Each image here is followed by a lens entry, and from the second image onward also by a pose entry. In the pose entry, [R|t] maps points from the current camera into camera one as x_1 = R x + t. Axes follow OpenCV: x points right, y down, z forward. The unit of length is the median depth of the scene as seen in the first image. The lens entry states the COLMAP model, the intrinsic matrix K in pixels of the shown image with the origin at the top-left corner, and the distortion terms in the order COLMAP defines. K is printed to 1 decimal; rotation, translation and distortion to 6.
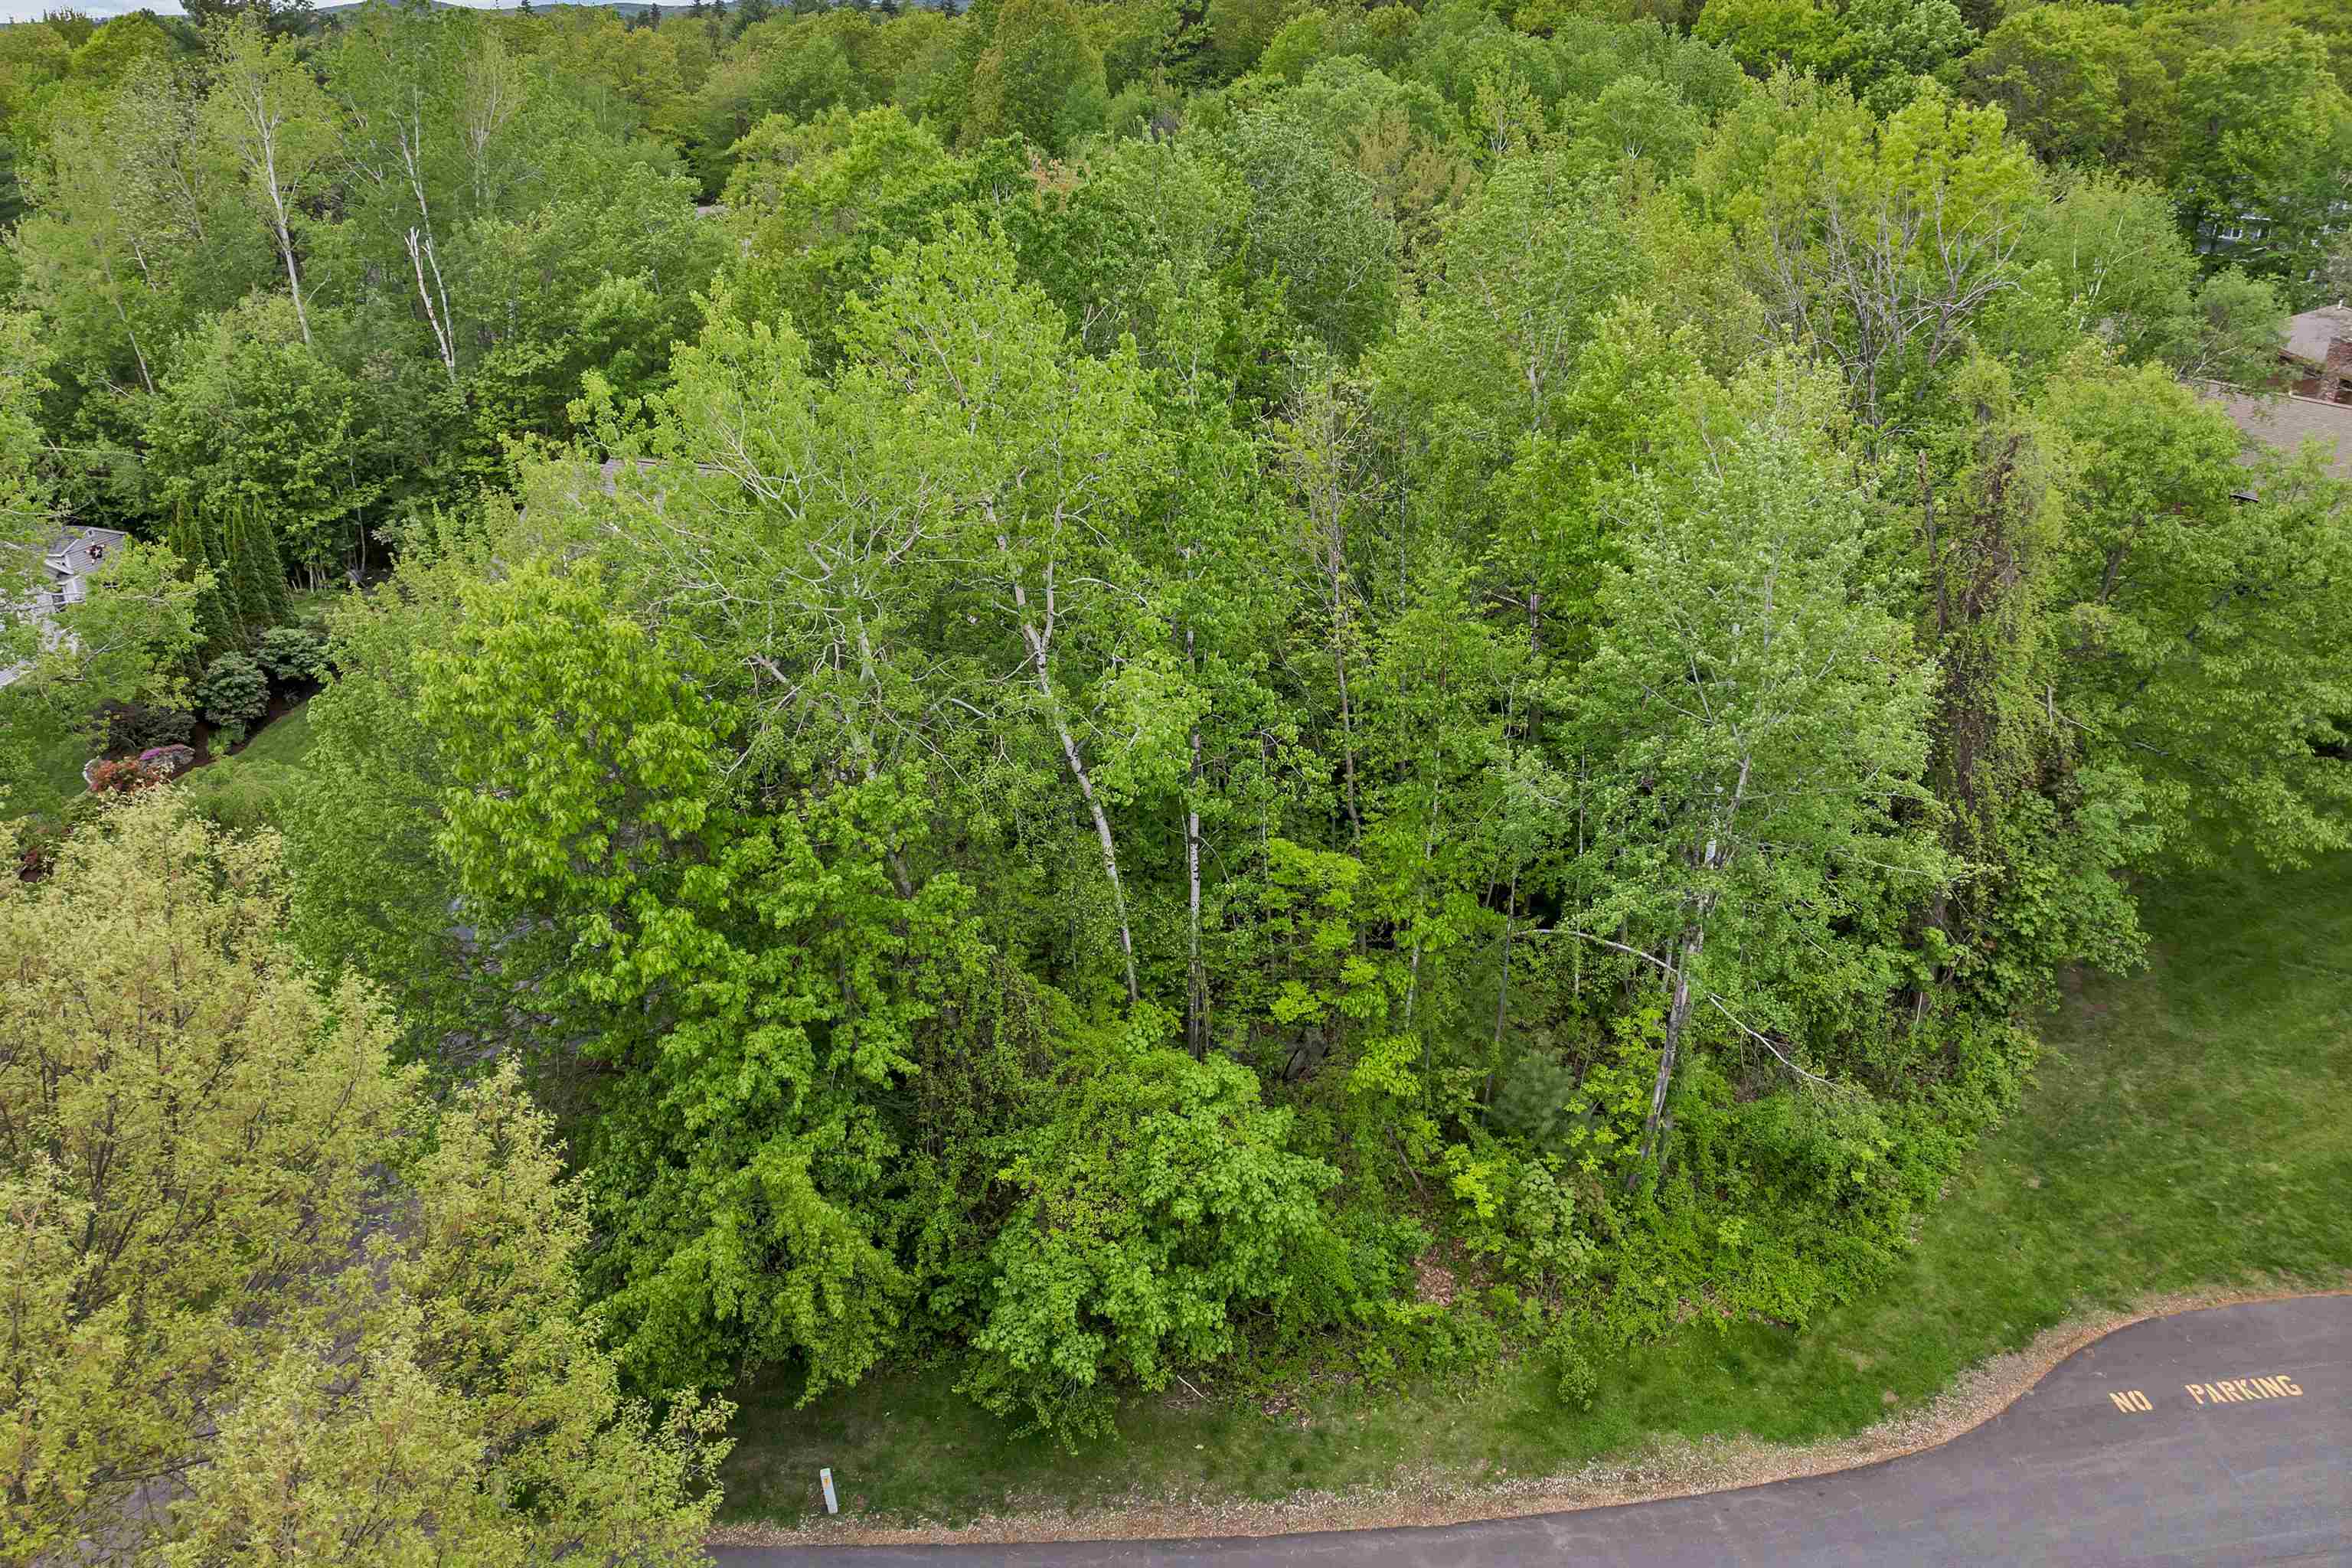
lens RADIAL K [[1680.2, 0, 1221.8], [0, 1680.2, 710.0], [0, 0, 1]] dist [-0.036300, 0.001361]
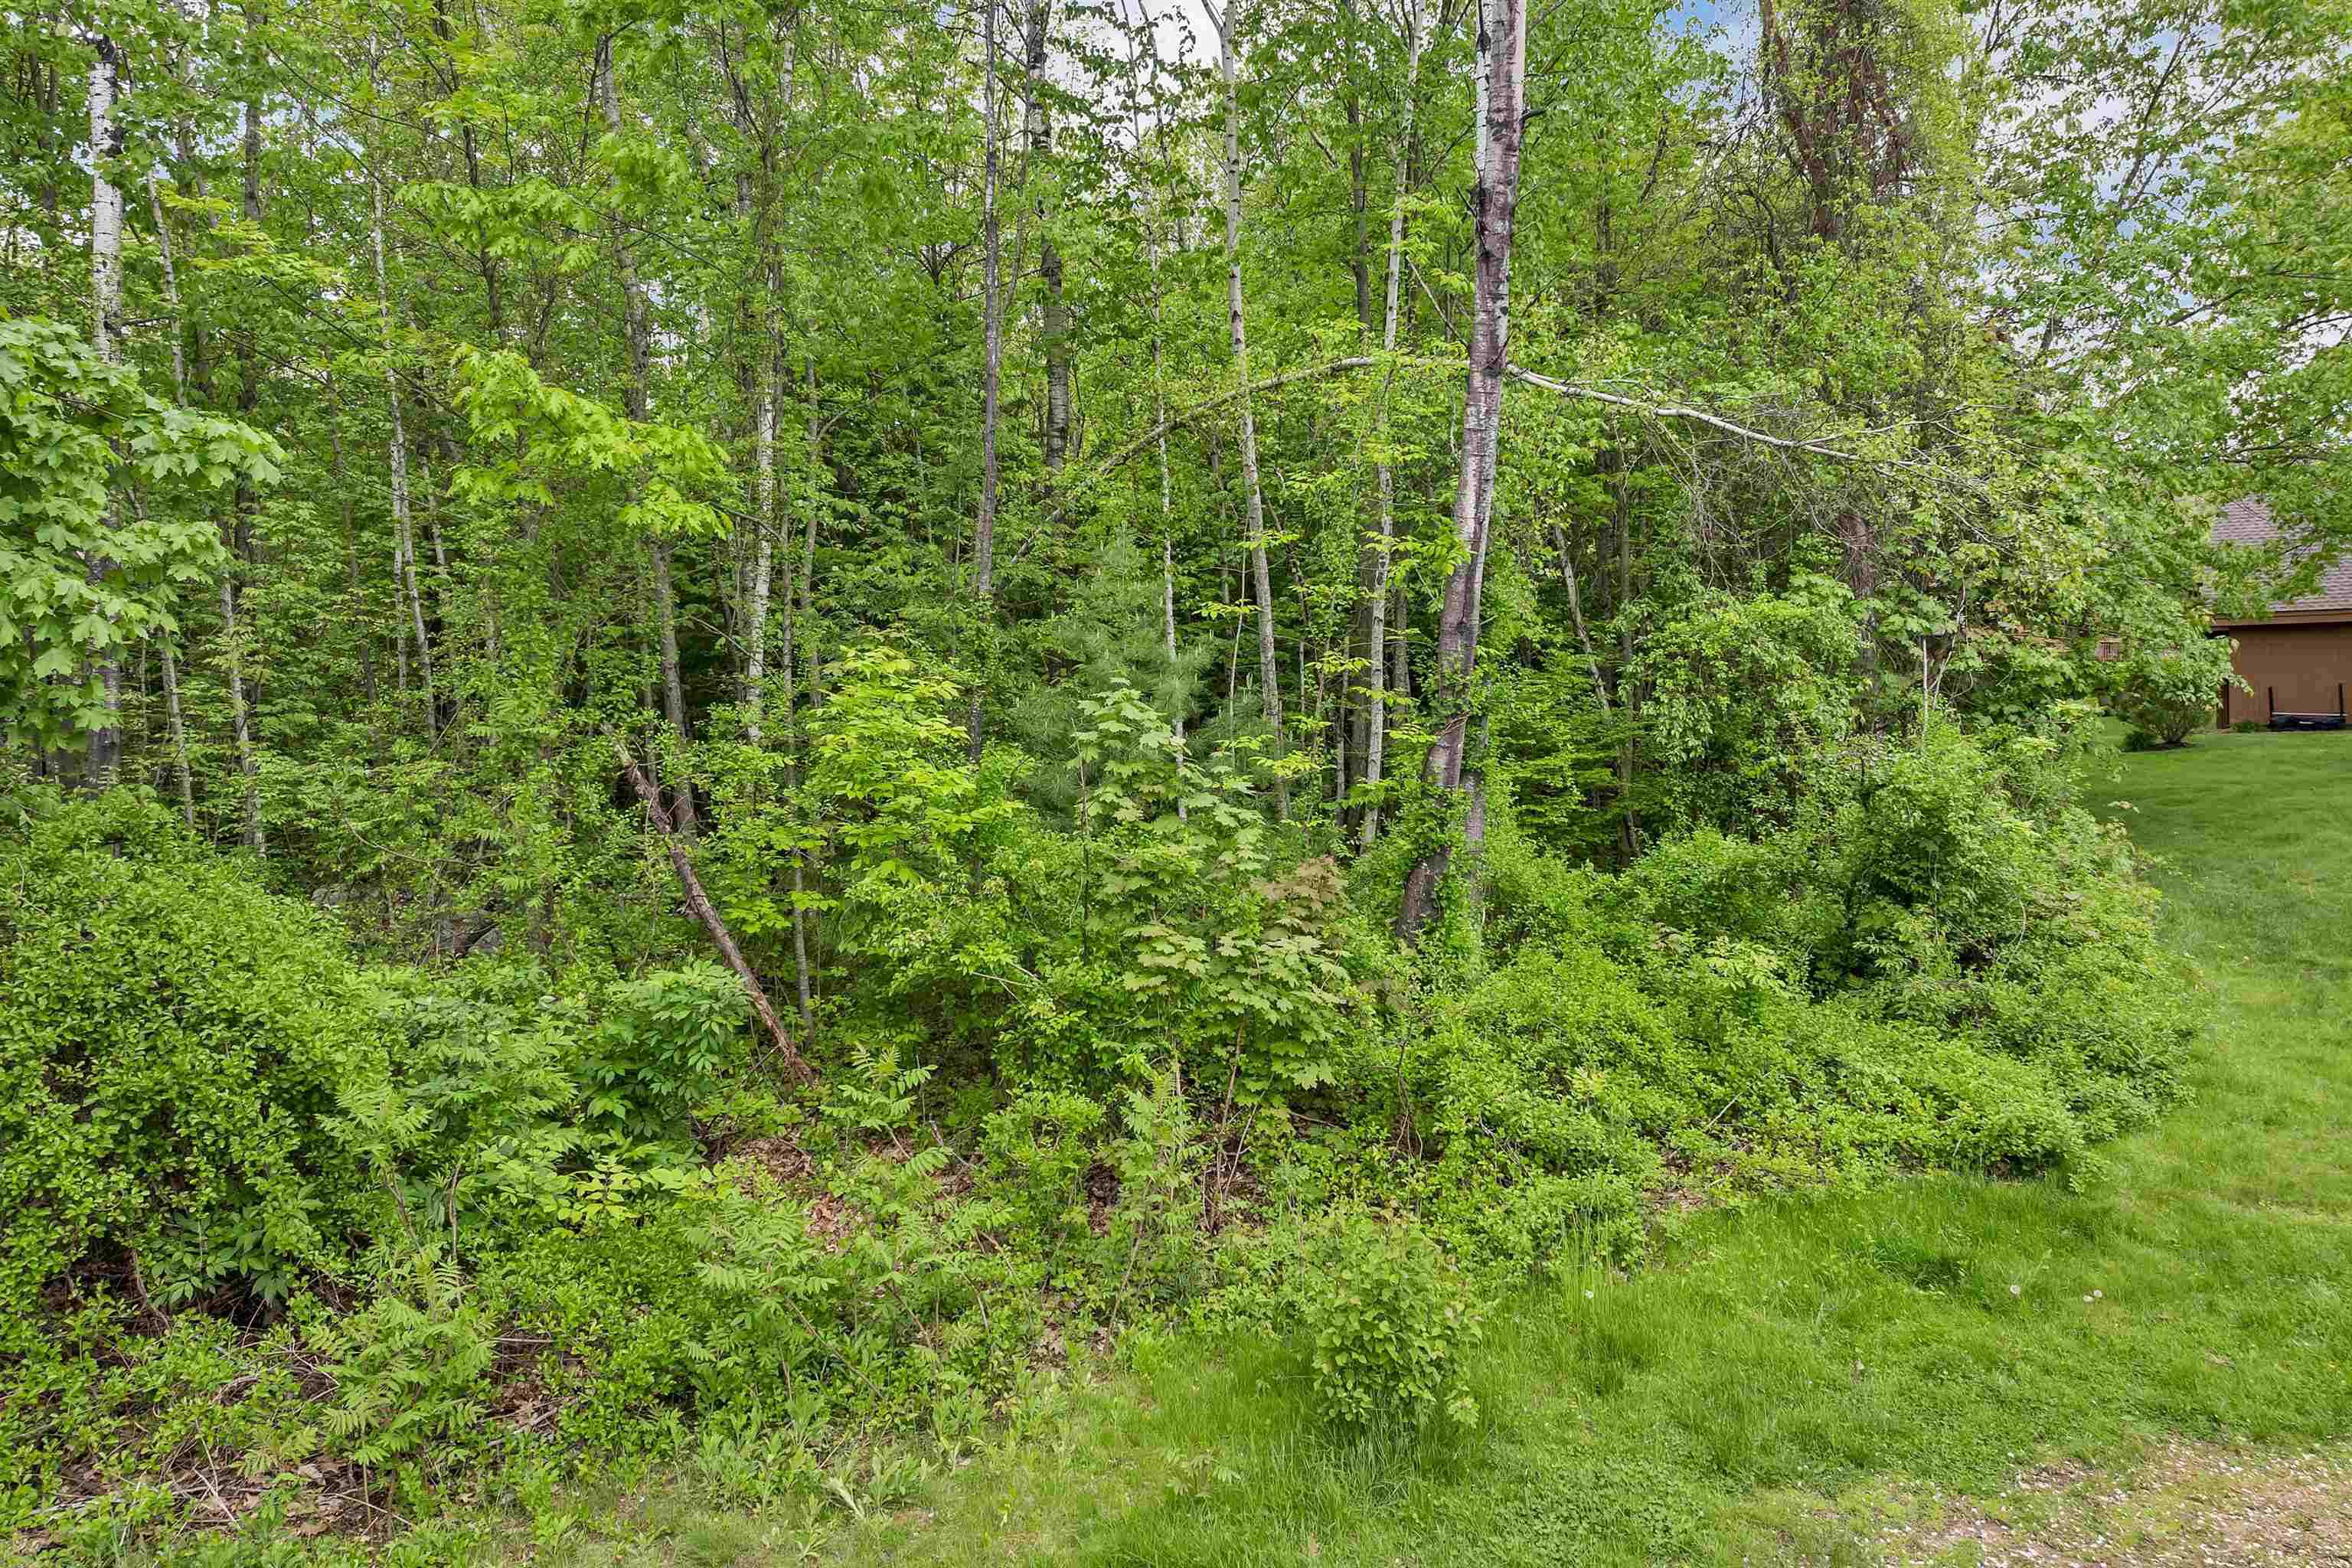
lens RADIAL K [[1680.2, 0, 1198.0], [0, 1680.2, 685.6], [0, 0, 1]] dist [-0.036300, 0.001361]
pose [[0.966781, 0.000961, 0.255603, 0.137037], [0.098856, 0.920770, -0.377374, 0.413350], [-0.235714, 0.390106, 0.890088, 0.799429]]
